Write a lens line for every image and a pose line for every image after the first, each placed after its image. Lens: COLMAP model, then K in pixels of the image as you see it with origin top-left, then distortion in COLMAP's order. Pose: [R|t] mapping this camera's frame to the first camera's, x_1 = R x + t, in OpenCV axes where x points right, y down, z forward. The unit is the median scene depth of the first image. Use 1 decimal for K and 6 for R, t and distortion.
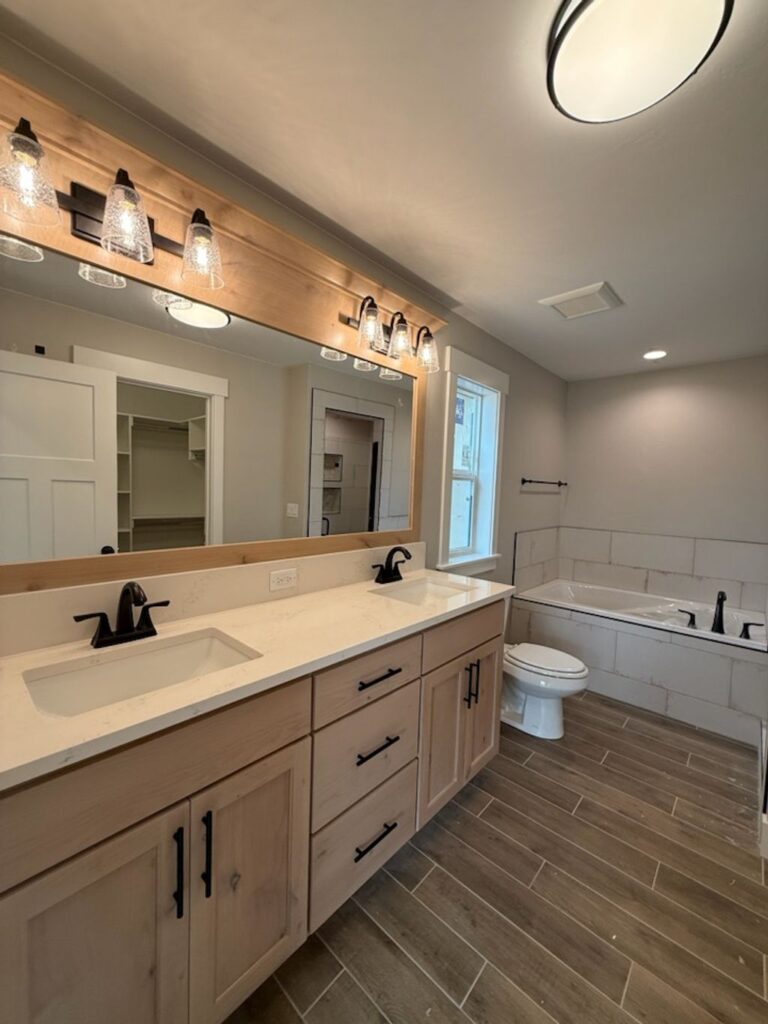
lens RADIAL K [[409.2, 0, 383.5], [0, 409.2, 509.0], [0, 0, 1]] dist [-0.000210, 0.000266]
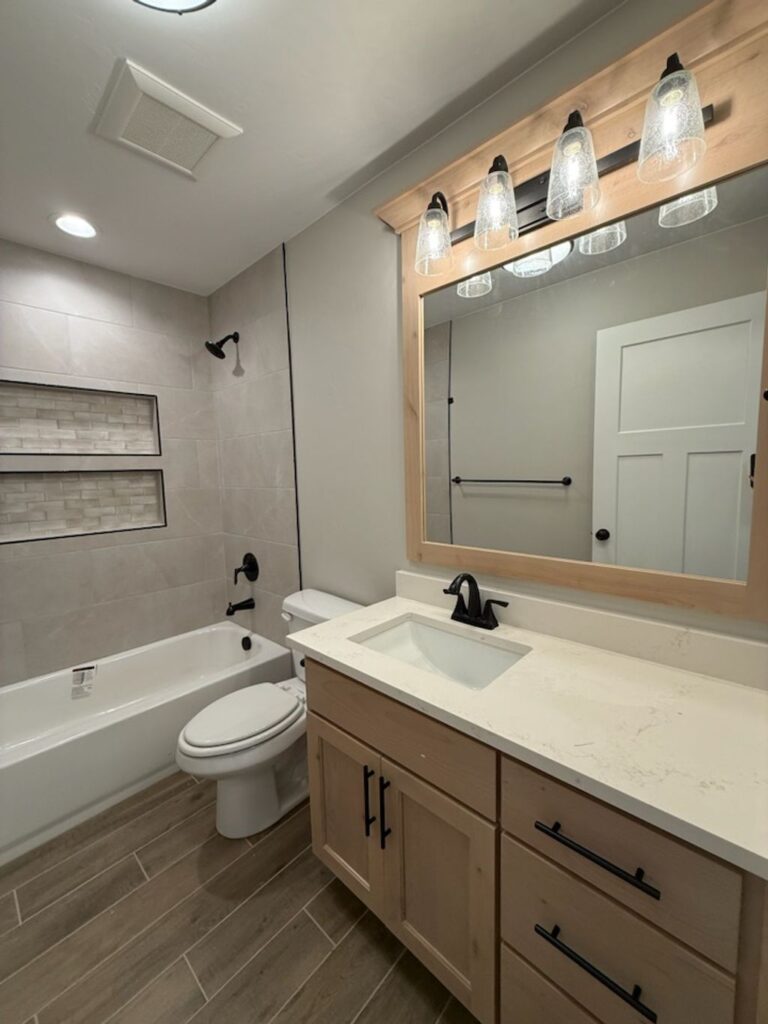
lens RADIAL K [[411.1, 0, 384.0], [0, 411.1, 512.0], [0, 0, 1]] dist [-0.000596, -0.000035]
pose [[-0.001467, 0.050660, -0.998715, 0.529763], [-0.043456, 0.997769, 0.050676, -0.040347], [0.999054, 0.043474, 0.000738, 0.770028]]
